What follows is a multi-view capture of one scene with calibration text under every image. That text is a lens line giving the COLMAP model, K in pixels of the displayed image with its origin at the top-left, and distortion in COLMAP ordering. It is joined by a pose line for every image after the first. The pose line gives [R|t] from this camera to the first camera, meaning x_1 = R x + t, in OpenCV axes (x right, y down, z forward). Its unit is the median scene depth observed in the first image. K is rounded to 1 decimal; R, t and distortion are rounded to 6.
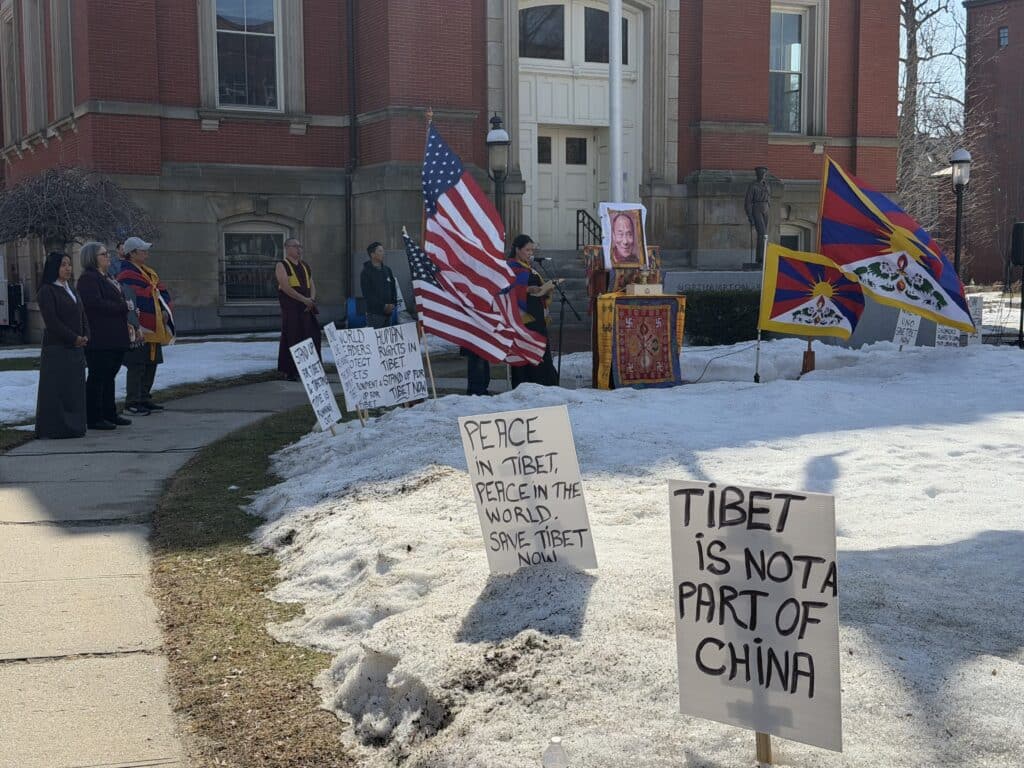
lens RADIAL K [[1469.9, 0, 512.0], [0, 1469.9, 384.0], [0, 0, 1]] dist [0.001166, -0.017848]
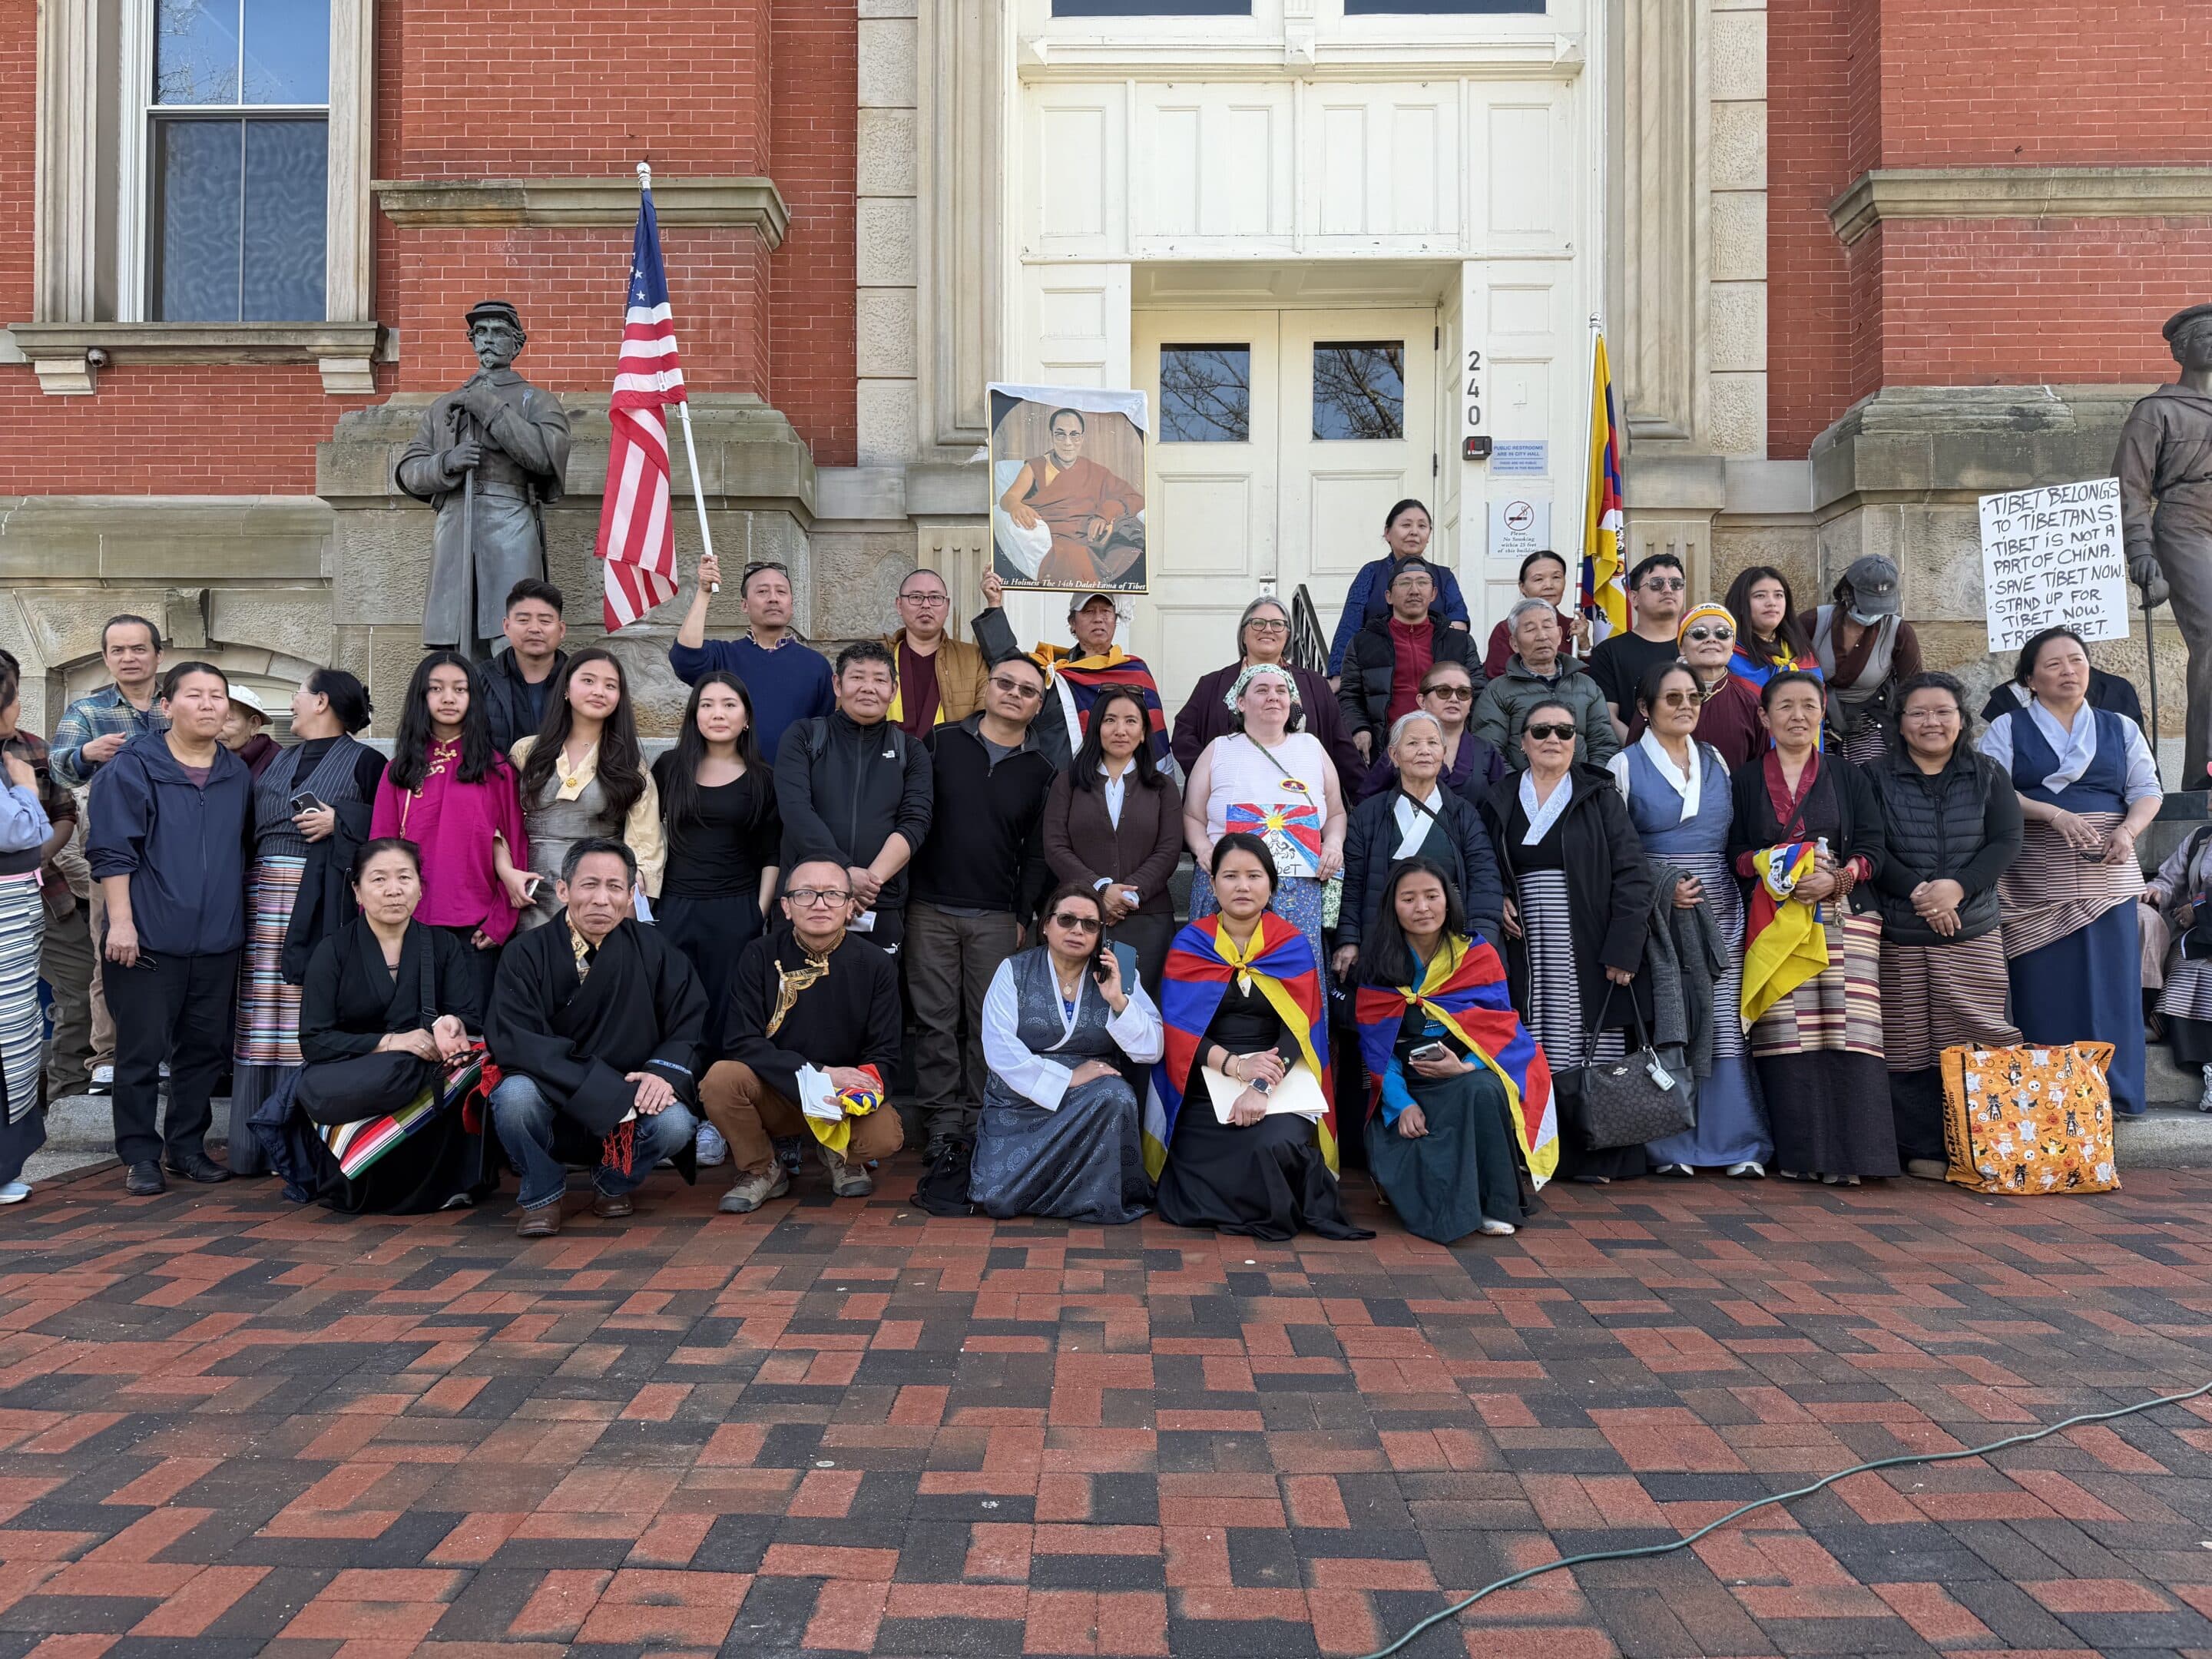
lens RADIAL K [[1499.2, 0, 1106.0], [0, 1499.2, 829.5], [0, 0, 1]] dist [0.006238, -0.025951]
pose [[0.875930, -0.006052, -0.482401, 0.144901], [-0.046927, 0.994111, -0.097680, -0.055765], [0.480151, 0.108198, 0.870487, 0.813945]]
